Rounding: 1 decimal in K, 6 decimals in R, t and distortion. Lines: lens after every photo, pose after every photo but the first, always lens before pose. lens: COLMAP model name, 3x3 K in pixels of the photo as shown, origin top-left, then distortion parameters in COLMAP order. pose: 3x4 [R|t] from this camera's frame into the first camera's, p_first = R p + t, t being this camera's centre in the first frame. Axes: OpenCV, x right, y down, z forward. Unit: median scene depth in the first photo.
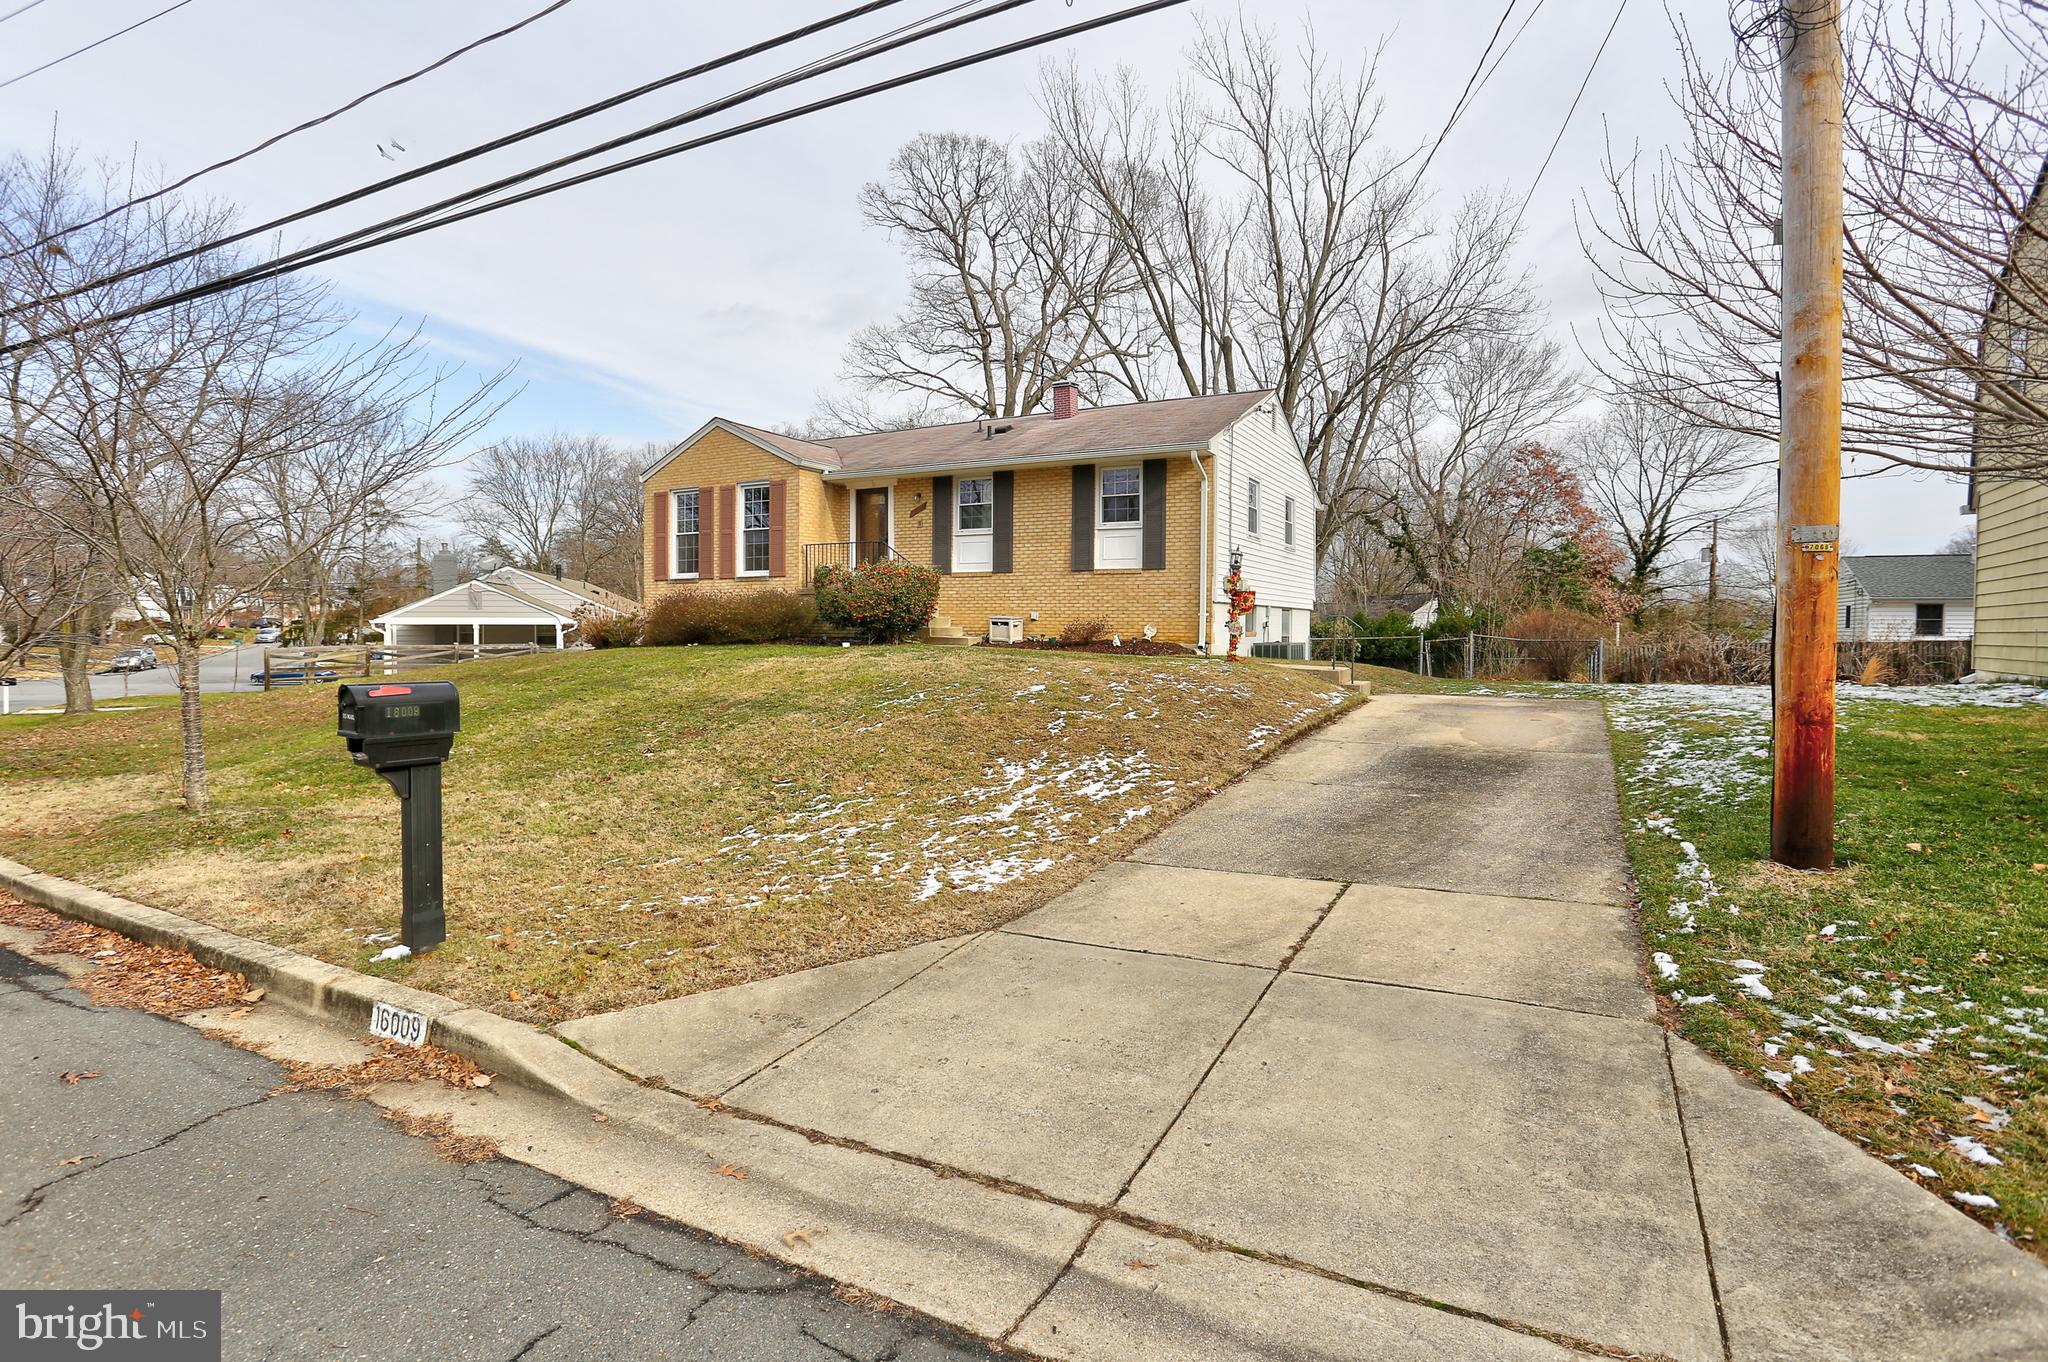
lens RADIAL K [[1012.5, 0, 1031.0], [0, 1012.5, 664.0], [0, 0, 1]] dist [-0.085336, 0.038368]
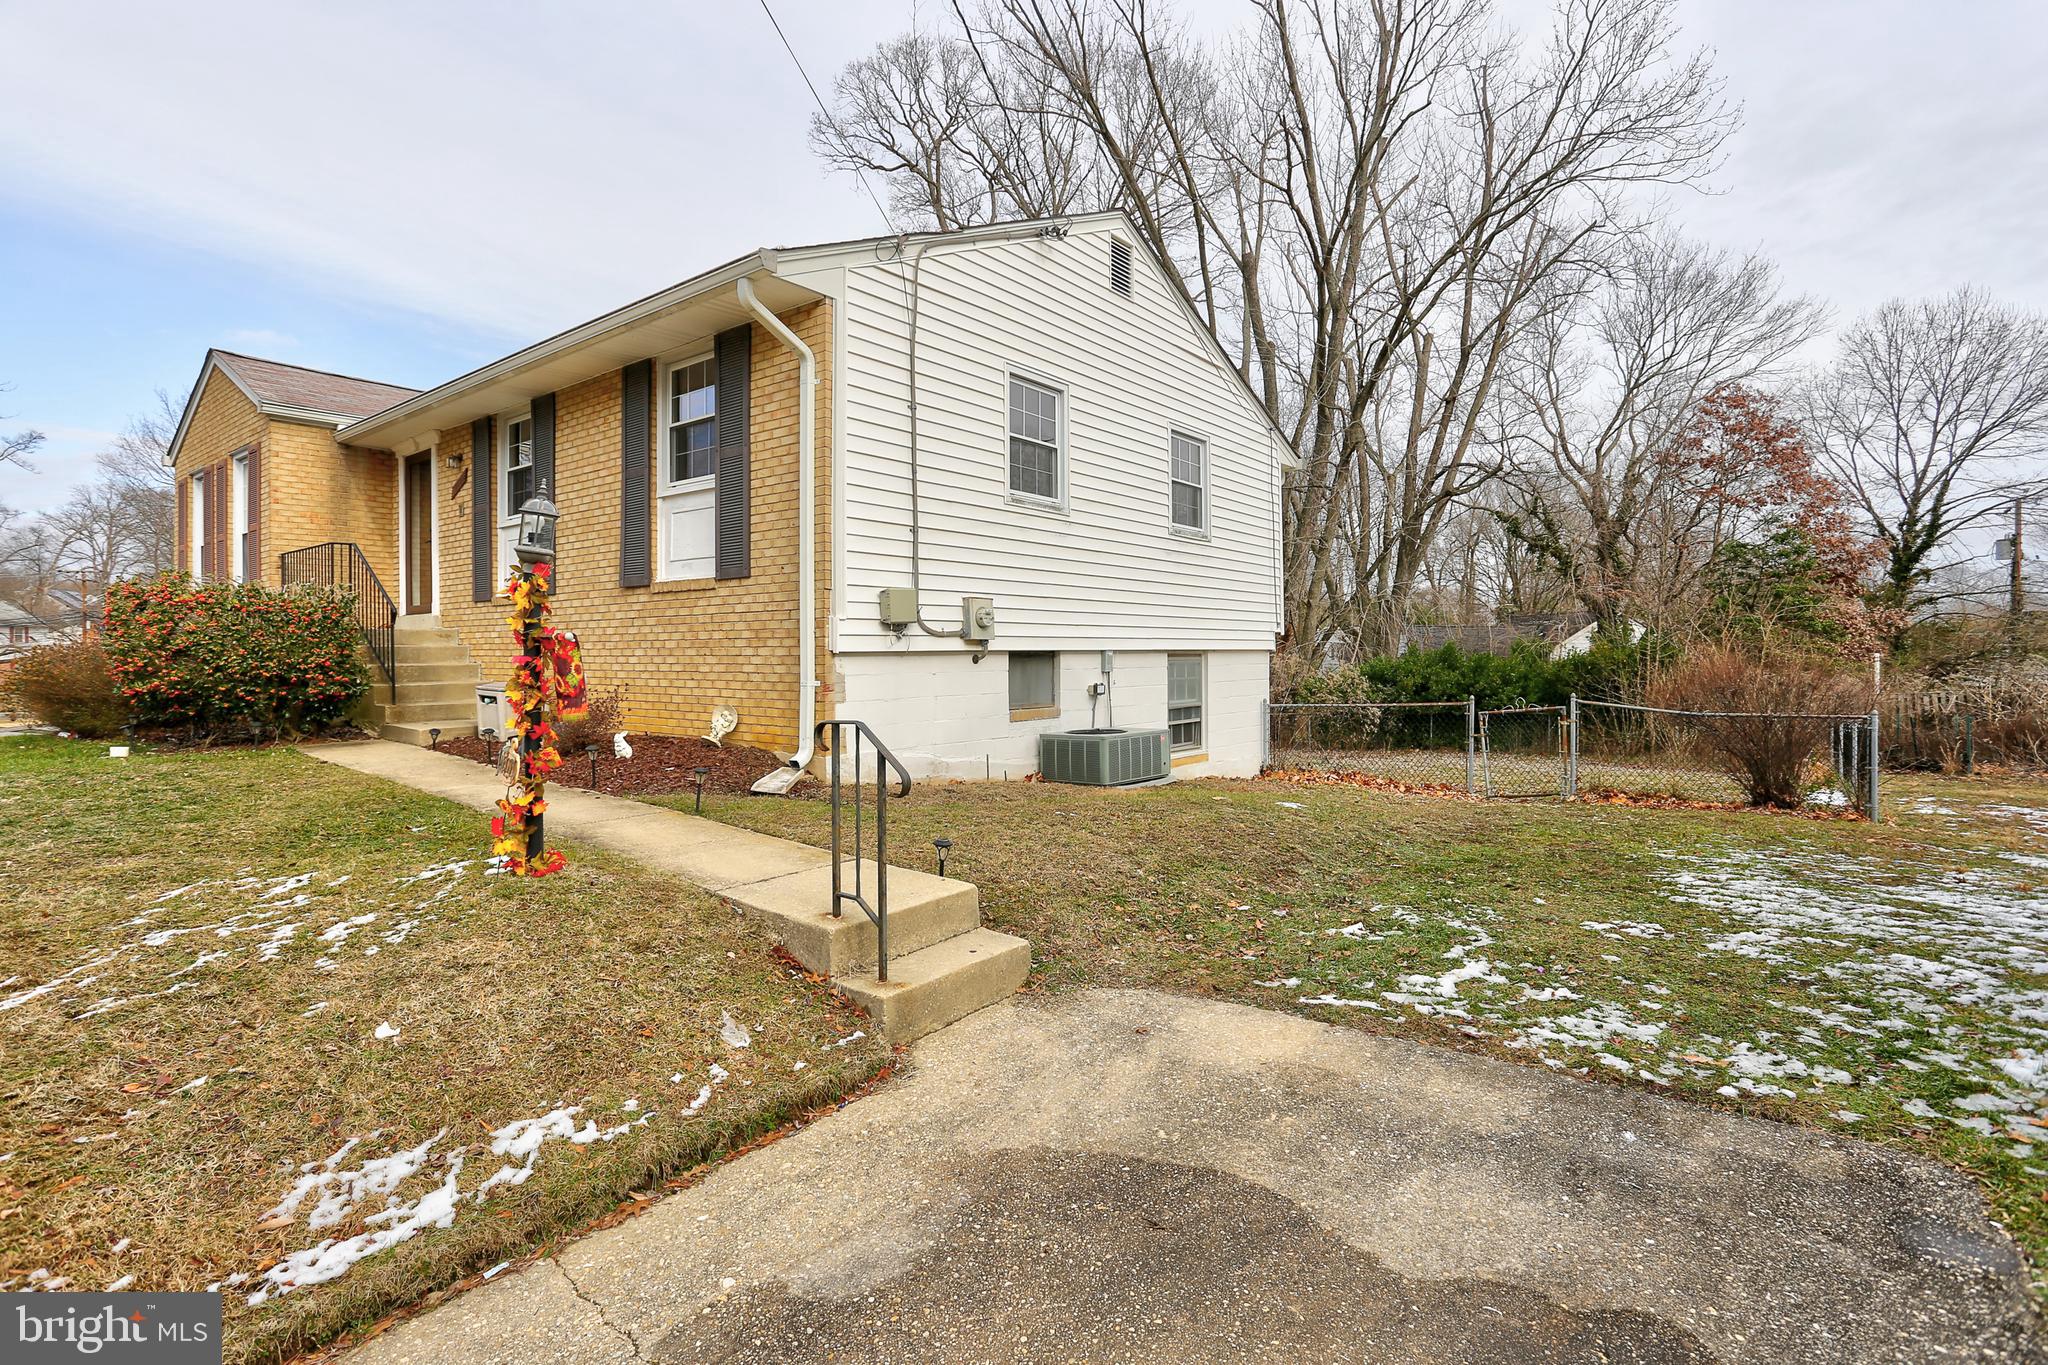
lens RADIAL K [[997.3, 0, 1059.0], [0, 997.3, 665.6], [0, 0, 1]] dist [-0.069575, 0.028497]
pose [[0.988684, -0.010882, -0.149616, 0.128639], [0.007422, 0.999692, -0.023671, -0.017830], [0.149827, 0.022292, 0.988461, 0.237781]]
